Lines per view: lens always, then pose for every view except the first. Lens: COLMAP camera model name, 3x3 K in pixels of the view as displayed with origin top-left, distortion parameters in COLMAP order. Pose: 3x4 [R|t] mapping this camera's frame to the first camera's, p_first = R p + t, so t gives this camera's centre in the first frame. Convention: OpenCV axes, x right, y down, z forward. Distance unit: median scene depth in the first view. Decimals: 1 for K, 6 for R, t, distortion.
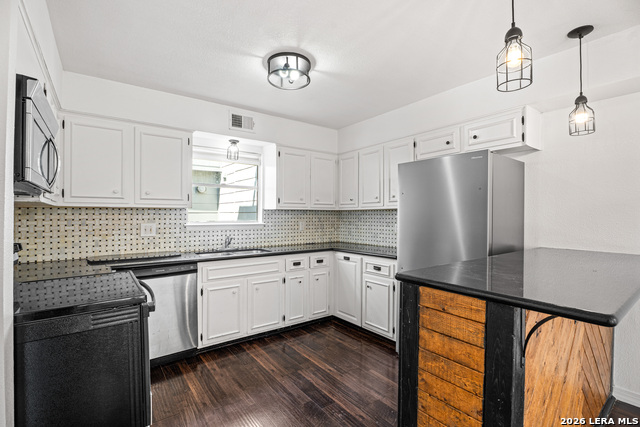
lens RADIAL K [[296.4, 0, 319.5], [0, 296.4, 217.7], [0, 0, 1]] dist [-0.012287, -0.000045]
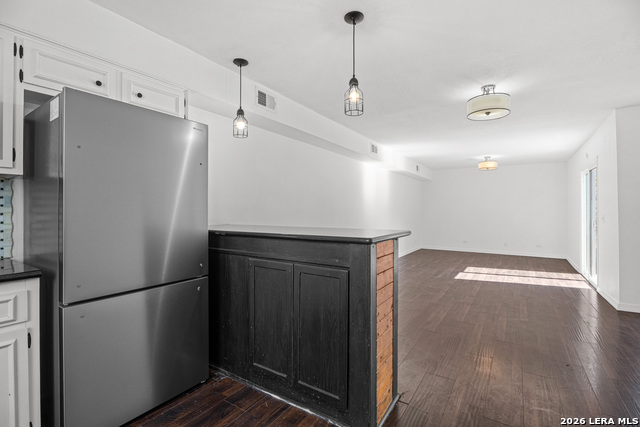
lens RADIAL K [[299.4, 0, 323.2], [0, 299.4, 208.9], [0, 0, 1]] dist [-0.001046, -0.000573]
pose [[-0.347895, 0.000215, 0.937533, -0.324355], [0.007891, 0.999965, 0.002698, 0.028649], [-0.937500, 0.008337, -0.347885, 0.655864]]
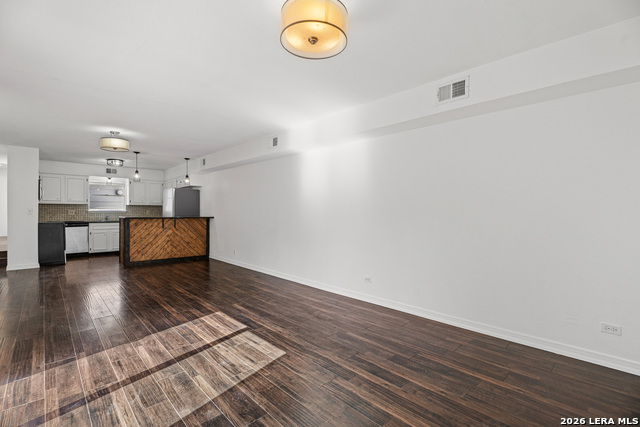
lens RADIAL K [[292.2, 0, 320.0], [0, 292.2, 213.5], [0, 0, 1]] dist [-0.018565, 0.000055]
pose [[0.992555, 0.001604, 0.121786, 1.259812], [-0.000751, 0.999975, -0.007049, 0.065364], [-0.121794, 0.006905, 0.992531, -1.758608]]
